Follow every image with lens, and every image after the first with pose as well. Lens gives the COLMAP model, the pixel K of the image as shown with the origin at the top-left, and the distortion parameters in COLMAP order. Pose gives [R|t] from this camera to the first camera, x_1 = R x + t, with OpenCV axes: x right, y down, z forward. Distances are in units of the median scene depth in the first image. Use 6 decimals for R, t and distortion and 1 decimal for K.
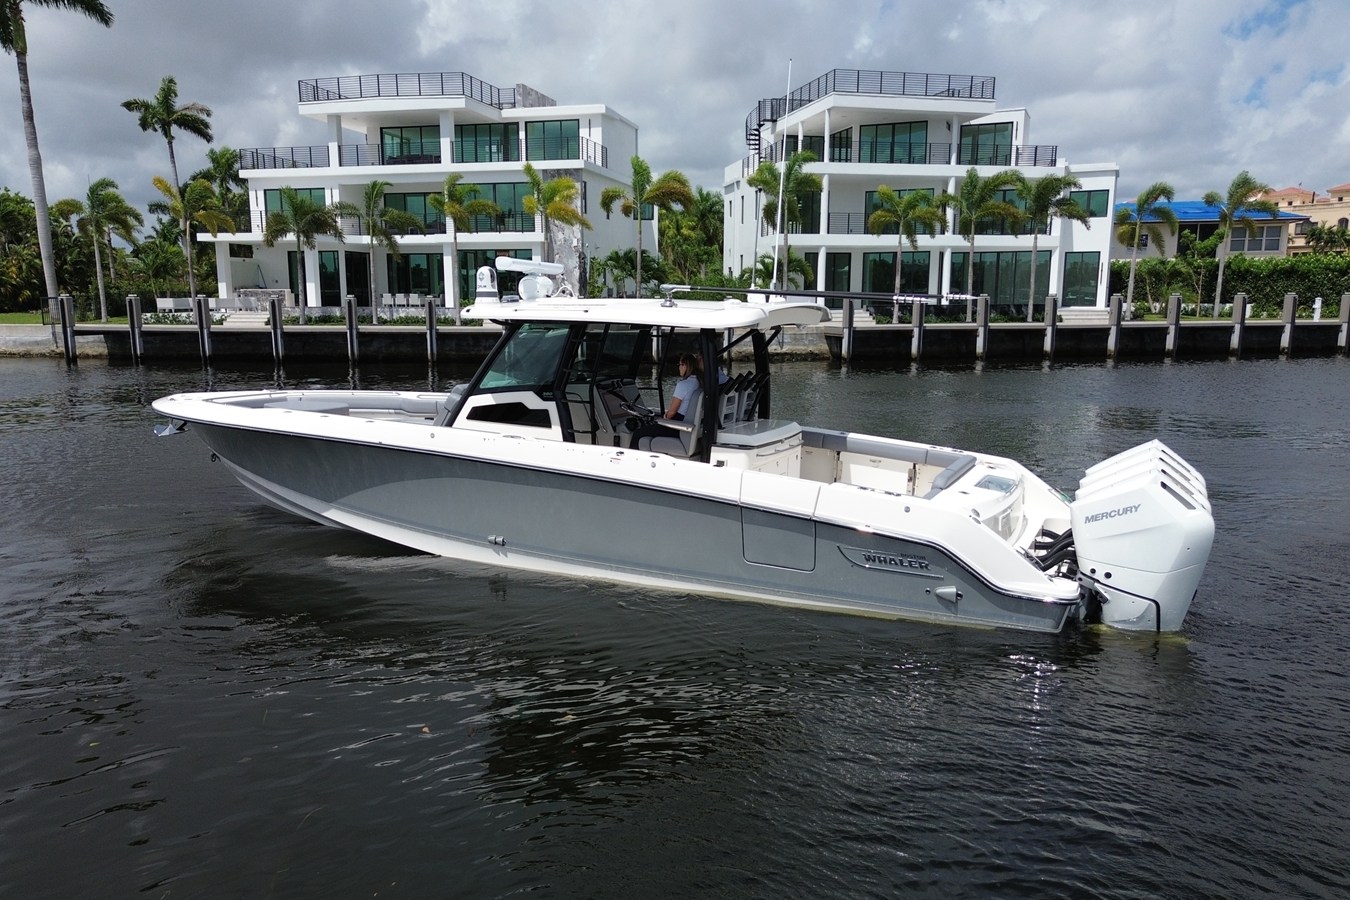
lens RADIAL K [[1067.6, 0, 628.3], [0, 1067.6, 501.4], [0, 0, 1]] dist [0.037895, -0.031289]
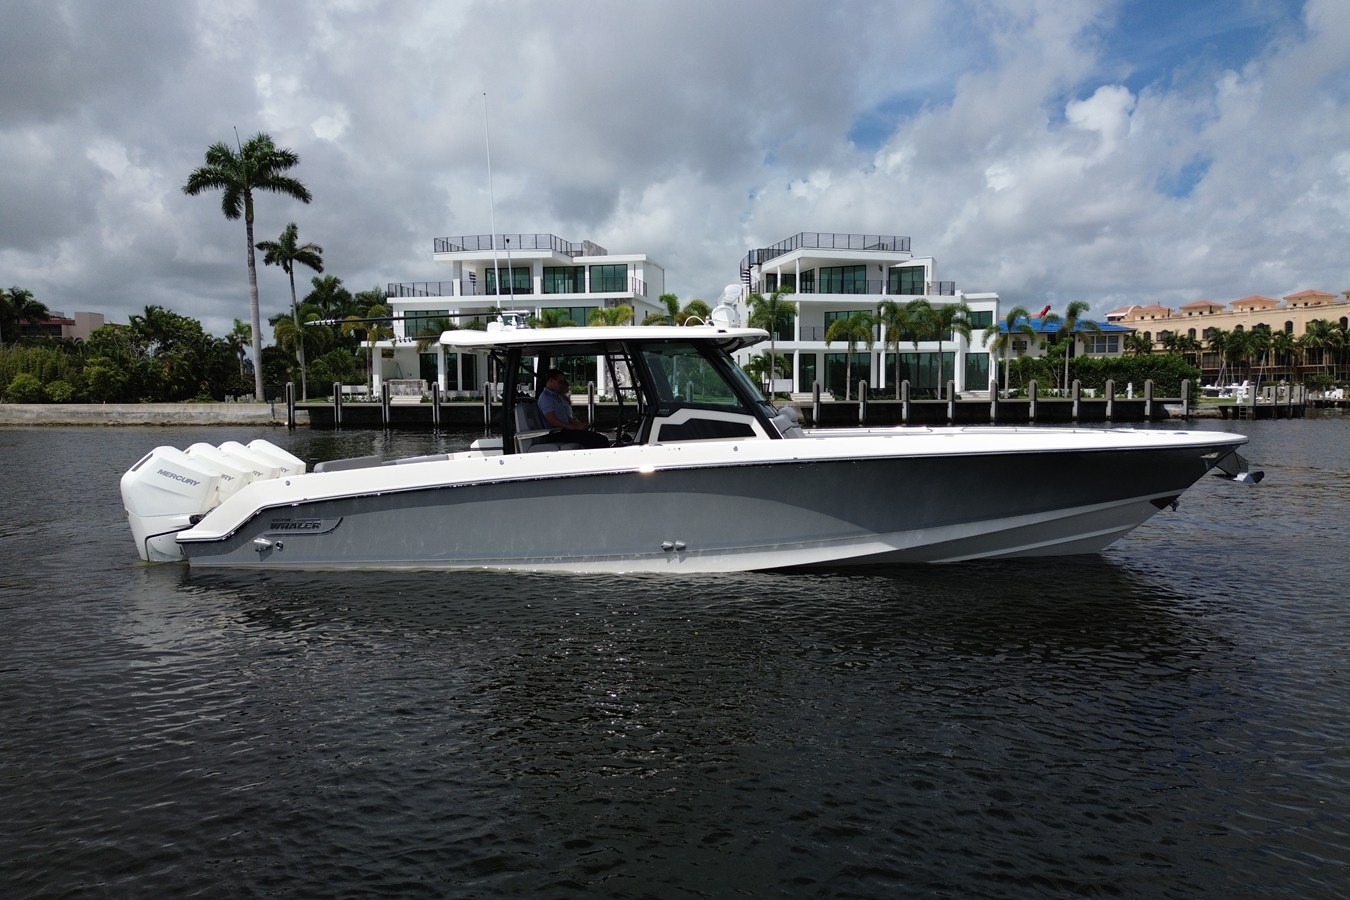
lens RADIAL K [[993.1, 0, 663.2], [0, 993.1, 474.6], [0, 0, 1]] dist [0.050273, -0.023022]
pose [[0.998610, -0.008427, 0.052031, -0.069066], [0.014144, 0.993774, -0.110514, 0.074352], [-0.050776, 0.111096, 0.992512, -0.300838]]
